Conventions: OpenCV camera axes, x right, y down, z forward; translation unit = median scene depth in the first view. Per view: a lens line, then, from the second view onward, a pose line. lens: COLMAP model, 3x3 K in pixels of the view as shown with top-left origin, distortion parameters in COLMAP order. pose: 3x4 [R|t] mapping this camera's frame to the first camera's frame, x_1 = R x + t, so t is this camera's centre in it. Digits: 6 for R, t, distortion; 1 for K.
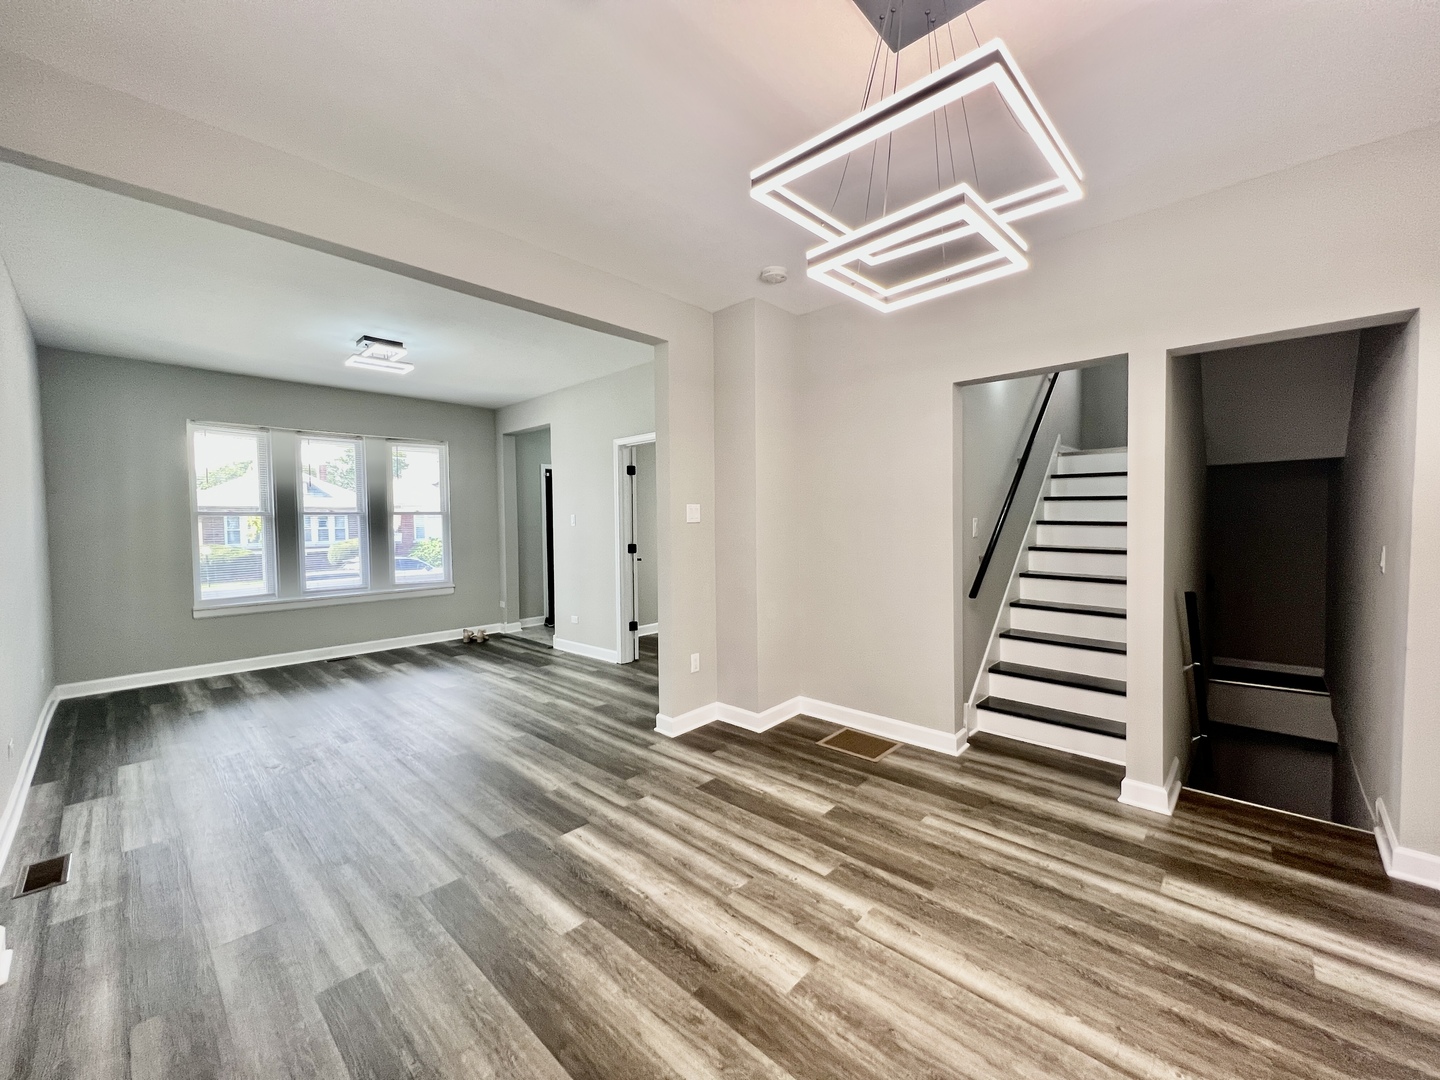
lens RADIAL K [[577.3, 0, 719.8], [0, 577.3, 537.0], [0, 0, 1]] dist [-0.001832, 0.000564]
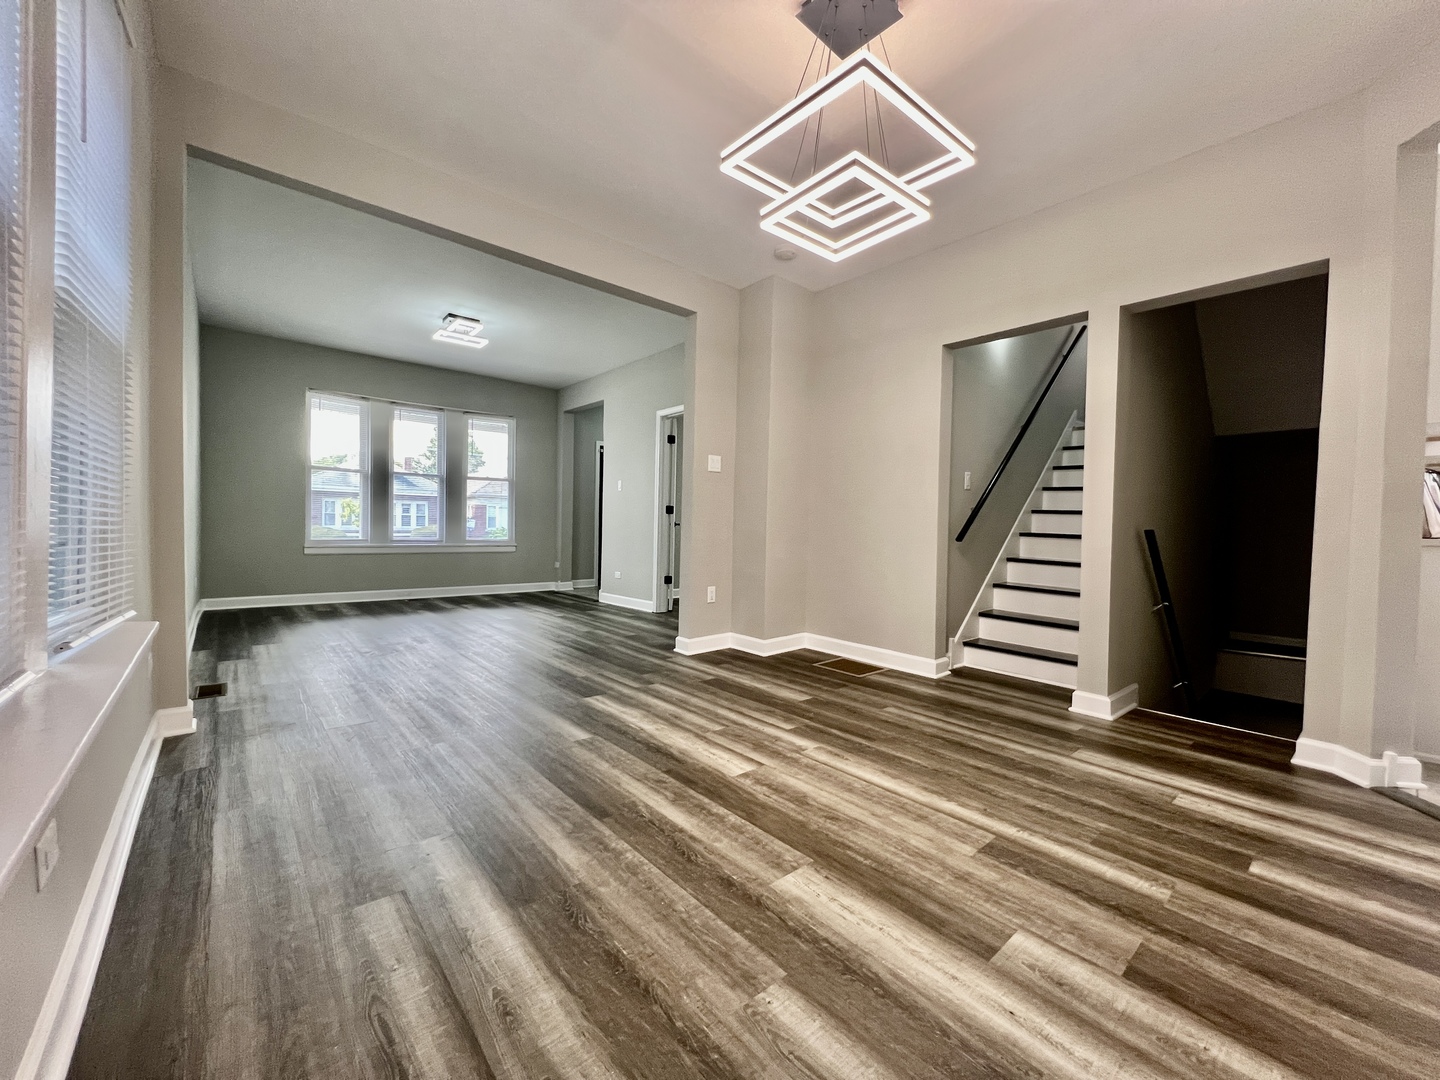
lens RADIAL K [[577.3, 0, 720.0], [0, 577.3, 538.2], [0, 0, 1]] dist [-0.001832, 0.000564]
pose [[0.994099, 0.035813, -0.102393, 0.103564], [-0.036659, 0.999307, -0.006393, 0.134381], [0.102094, 0.010109, 0.994723, -0.162266]]
